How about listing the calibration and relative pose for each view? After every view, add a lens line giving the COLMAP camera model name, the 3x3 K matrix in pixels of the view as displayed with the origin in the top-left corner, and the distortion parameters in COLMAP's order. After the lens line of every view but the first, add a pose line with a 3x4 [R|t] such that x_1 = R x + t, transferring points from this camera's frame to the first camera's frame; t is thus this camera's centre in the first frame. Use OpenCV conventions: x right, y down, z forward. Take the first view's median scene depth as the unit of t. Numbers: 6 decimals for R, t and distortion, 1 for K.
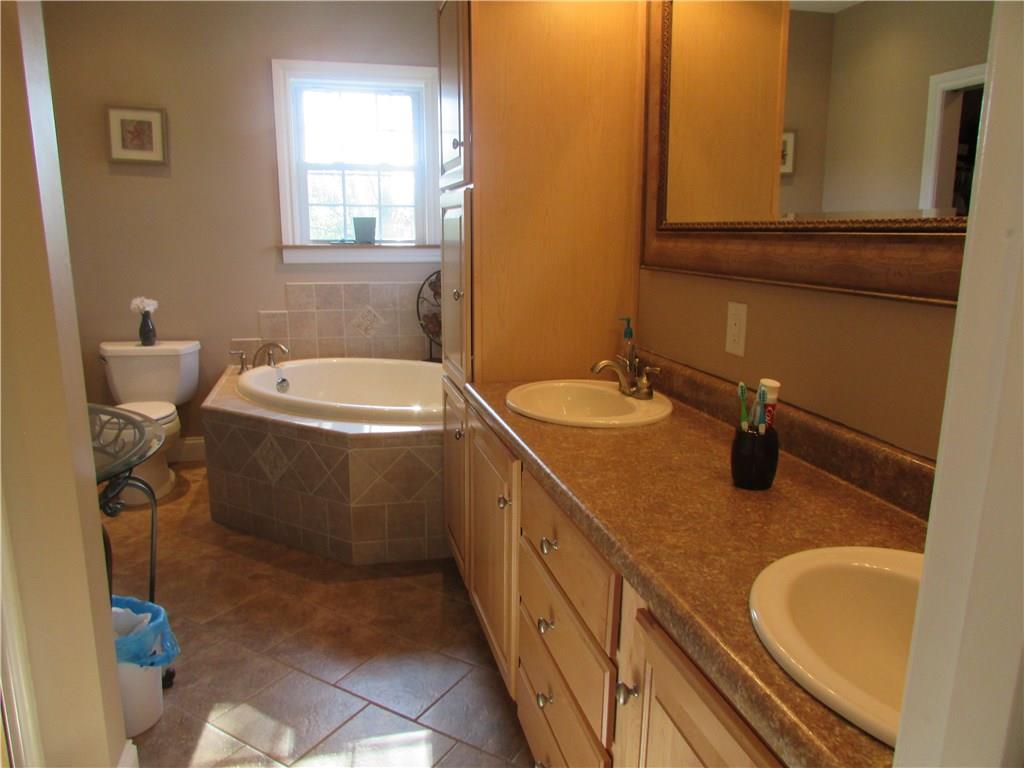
lens RADIAL K [[731.0, 0, 513.3], [0, 731.0, 386.4], [0, 0, 1]] dist [-0.014587, 0.002652]
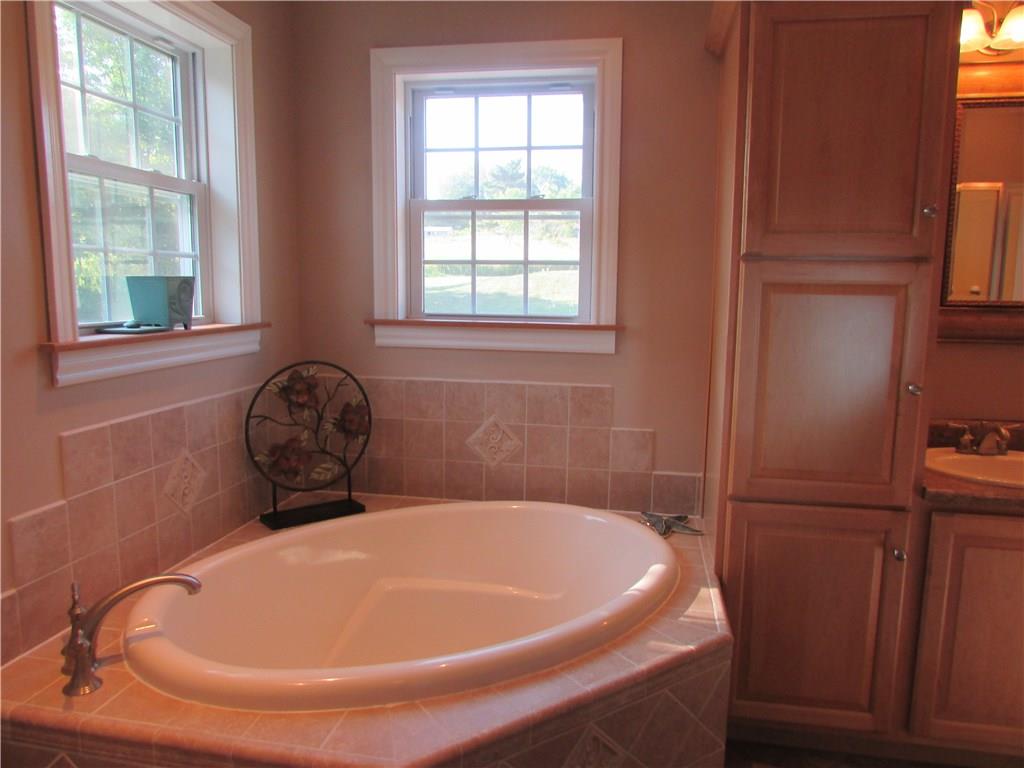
lens RADIAL K [[731.0, 0, 513.3], [0, 731.0, 386.4], [0, 0, 1]] dist [-0.014587, 0.002652]
pose [[0.417599, -0.126776, 0.899744, -0.566076], [0.180622, 0.982039, 0.054540, -0.143125], [-0.890498, 0.139738, 0.432998, 0.589286]]
